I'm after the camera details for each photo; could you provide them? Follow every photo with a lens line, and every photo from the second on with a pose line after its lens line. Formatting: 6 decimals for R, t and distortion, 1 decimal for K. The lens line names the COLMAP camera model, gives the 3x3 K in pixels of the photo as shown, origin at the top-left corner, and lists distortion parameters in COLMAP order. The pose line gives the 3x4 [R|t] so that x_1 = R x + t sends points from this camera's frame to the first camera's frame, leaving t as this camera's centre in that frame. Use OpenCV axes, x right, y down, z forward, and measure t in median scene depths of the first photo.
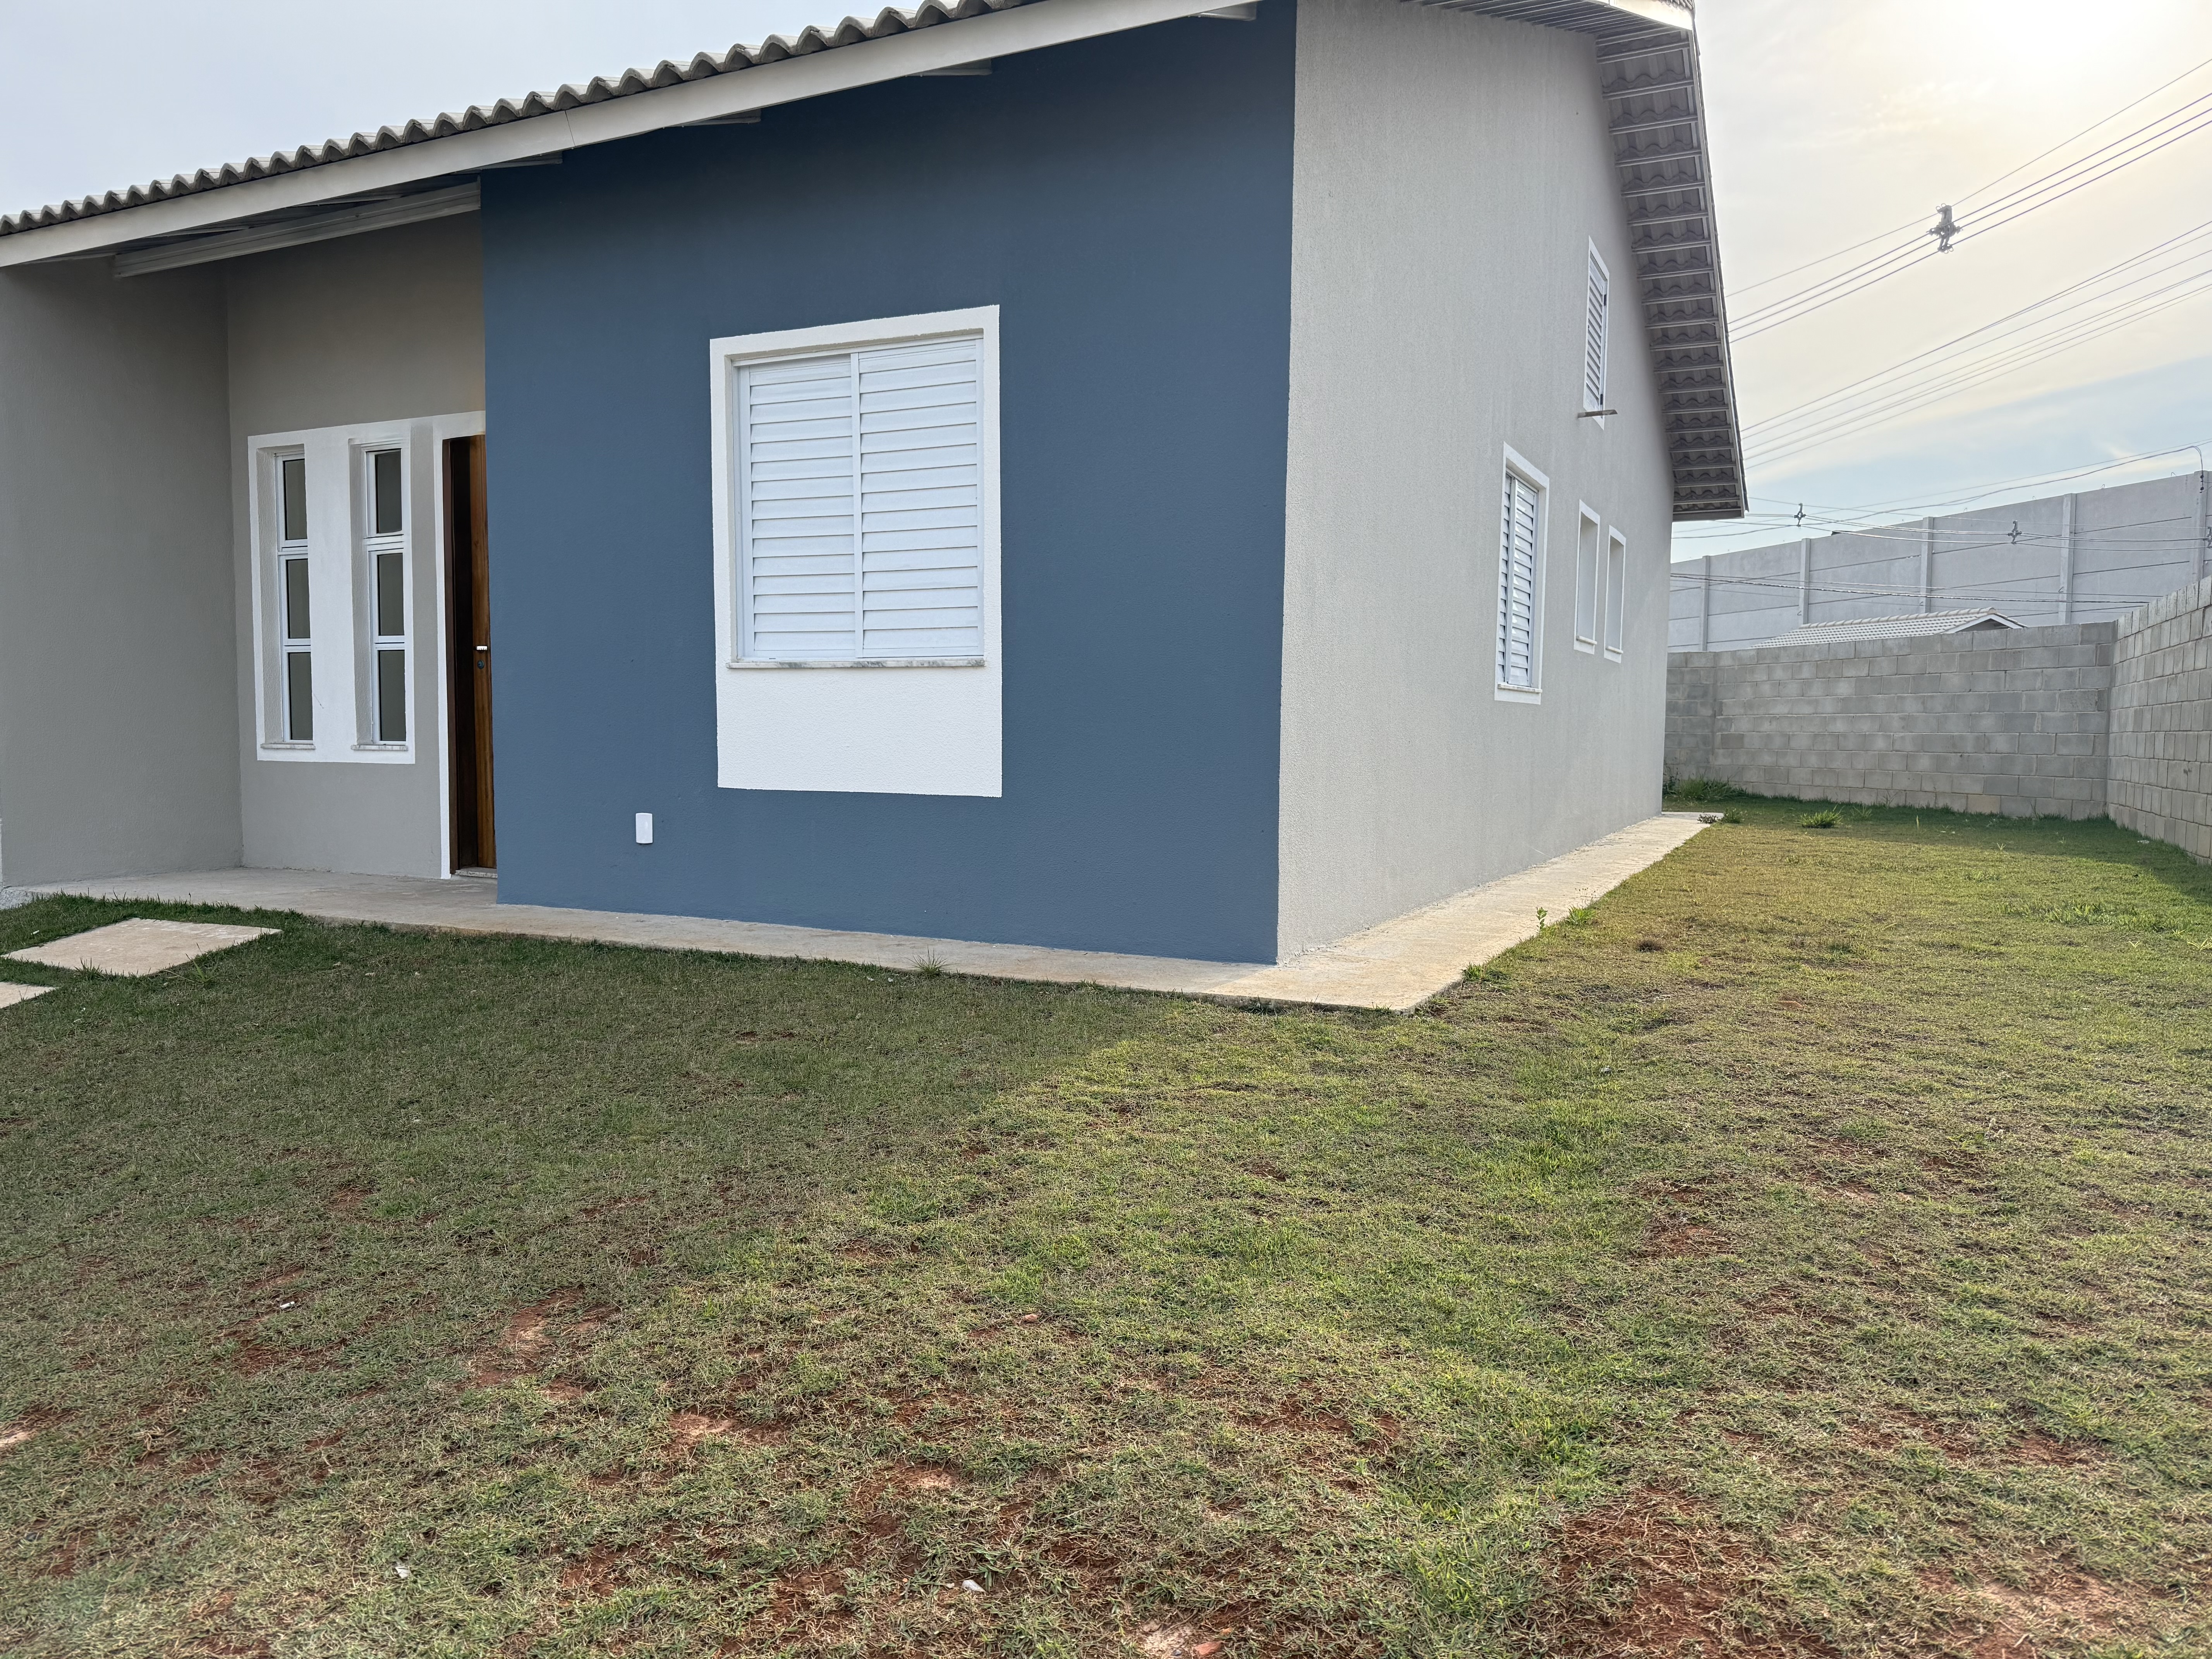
lens RADIAL K [[1538.7, 0, 1129.8], [0, 1538.7, 834.5], [0, 0, 1]] dist [0.055673, -0.057862]
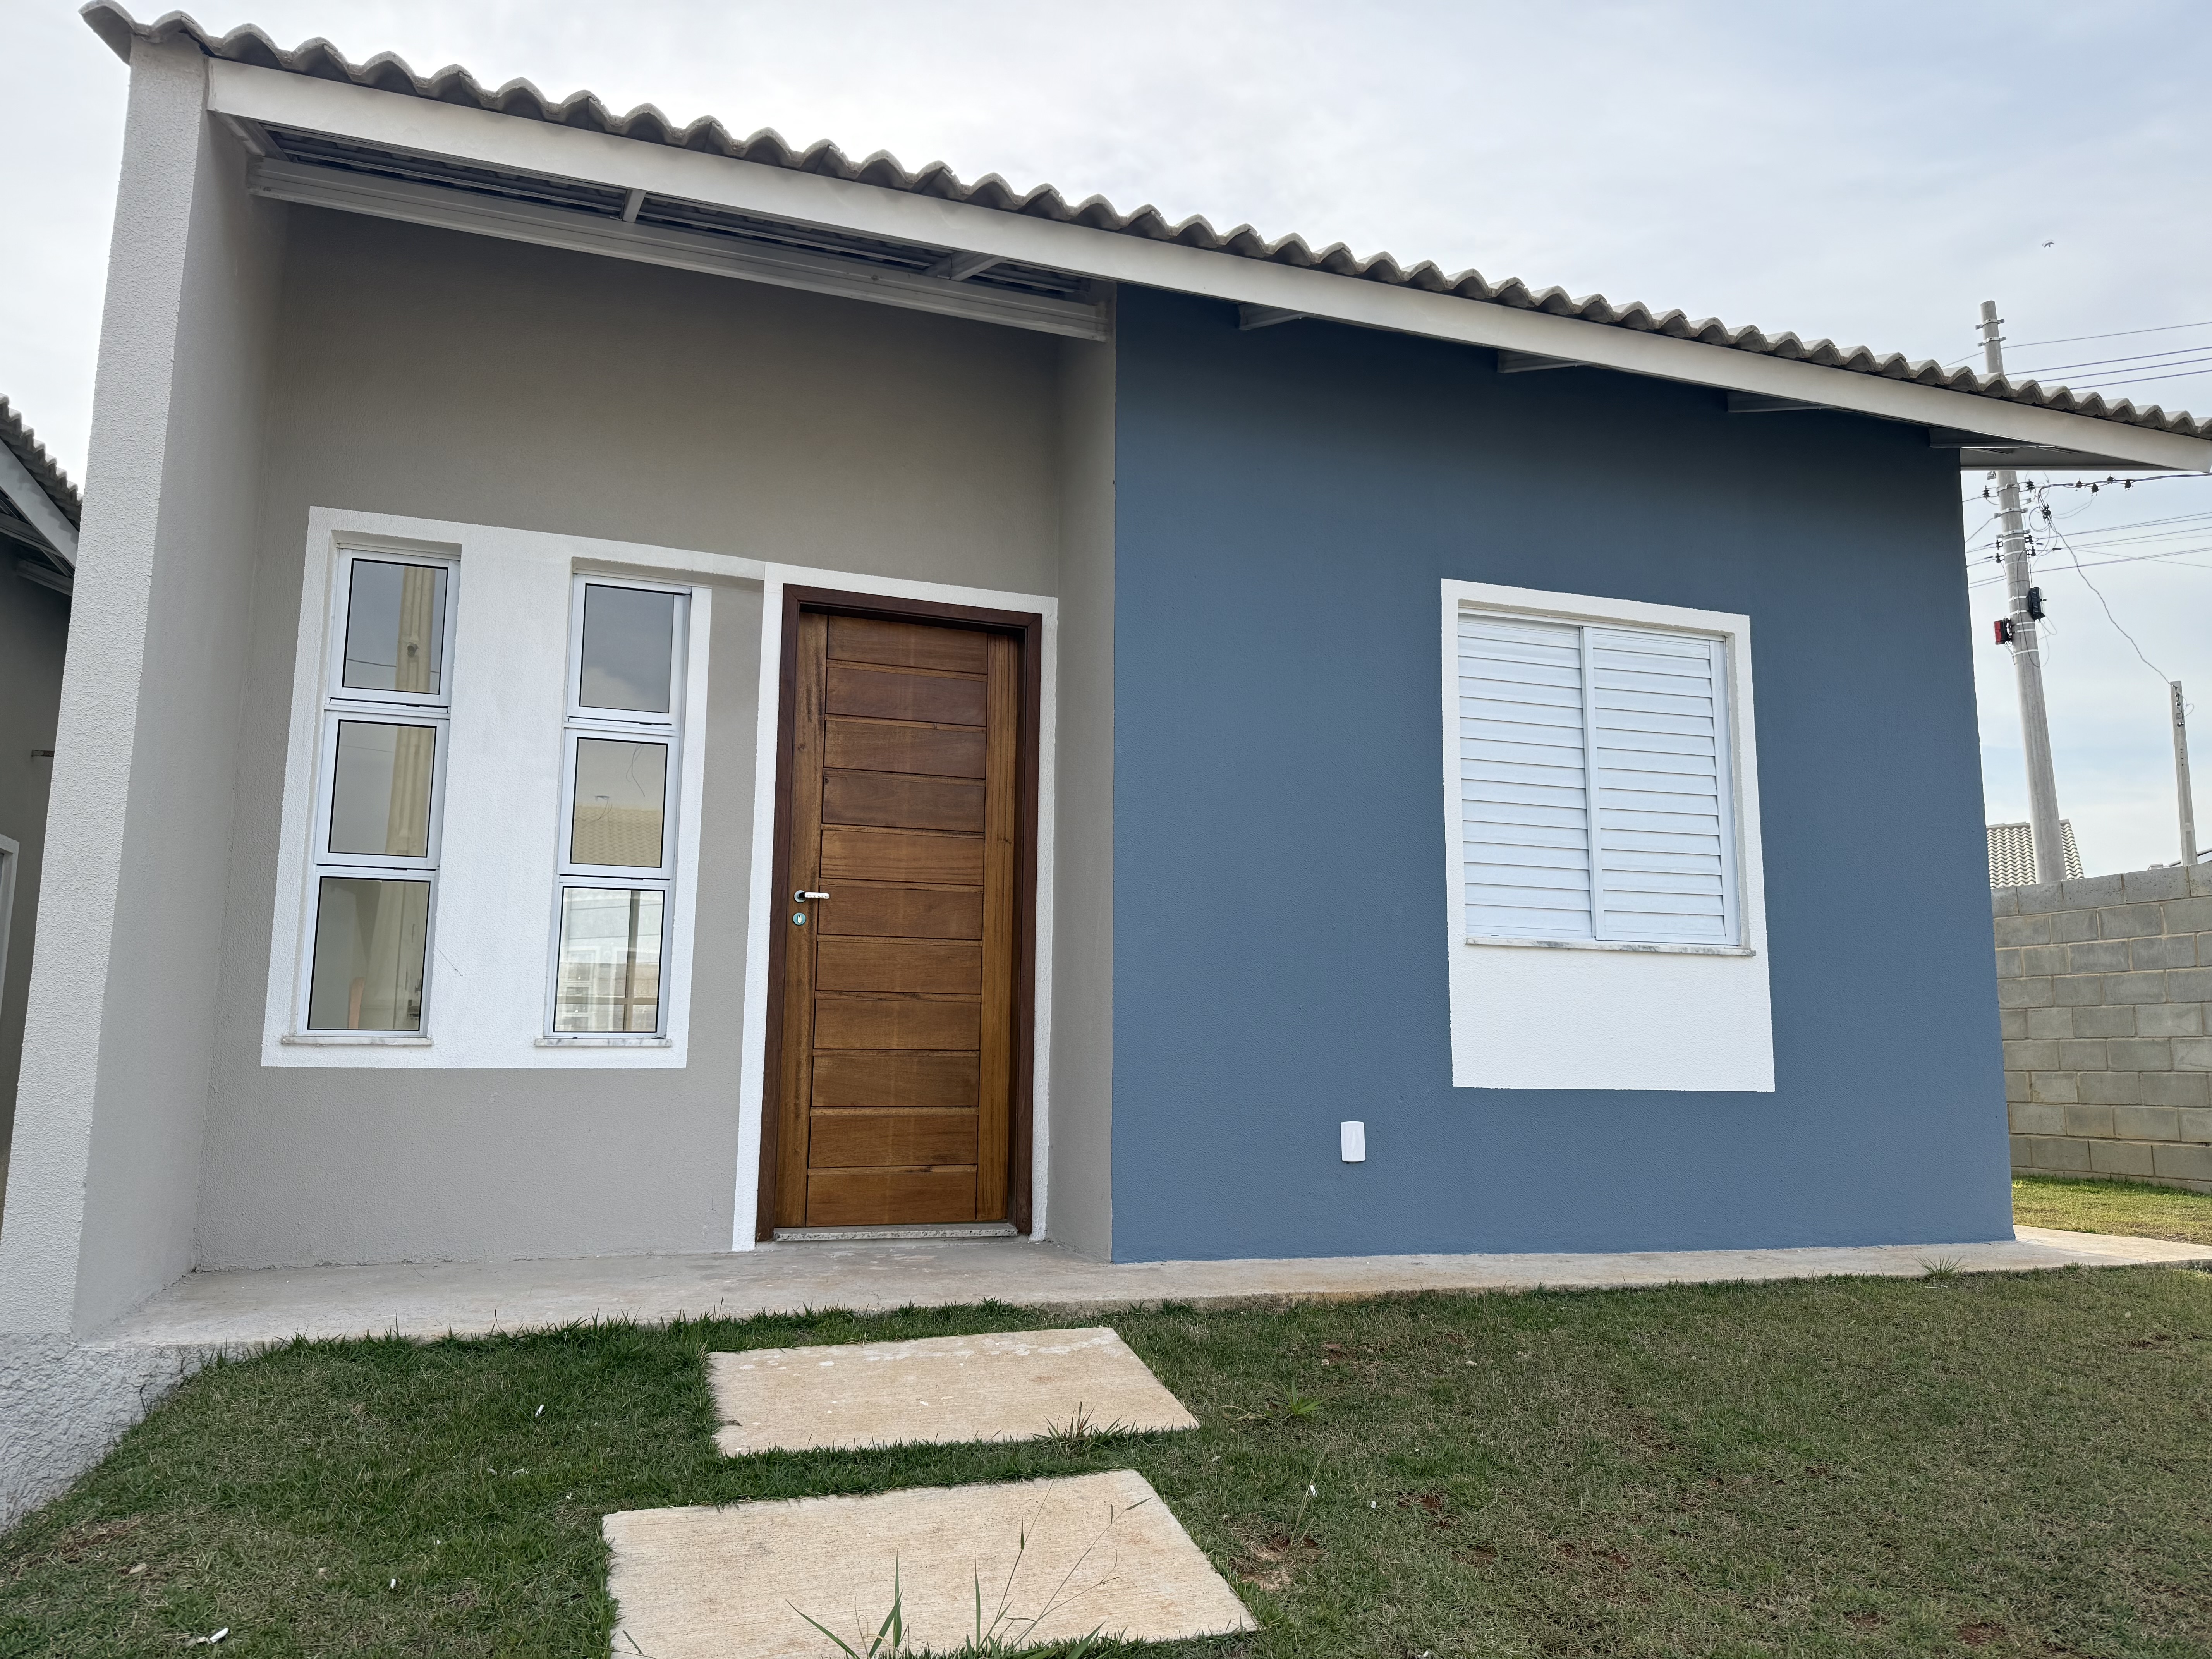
lens RADIAL K [[1538.7, 0, 1119.5], [0, 1538.7, 818.3], [0, 0, 1]] dist [0.055673, -0.057862]
pose [[0.709303, 0.109496, 0.696347, -0.442327], [0.043449, 0.979192, -0.198229, -0.006686], [-0.703563, 0.170860, 0.689787, 0.237508]]
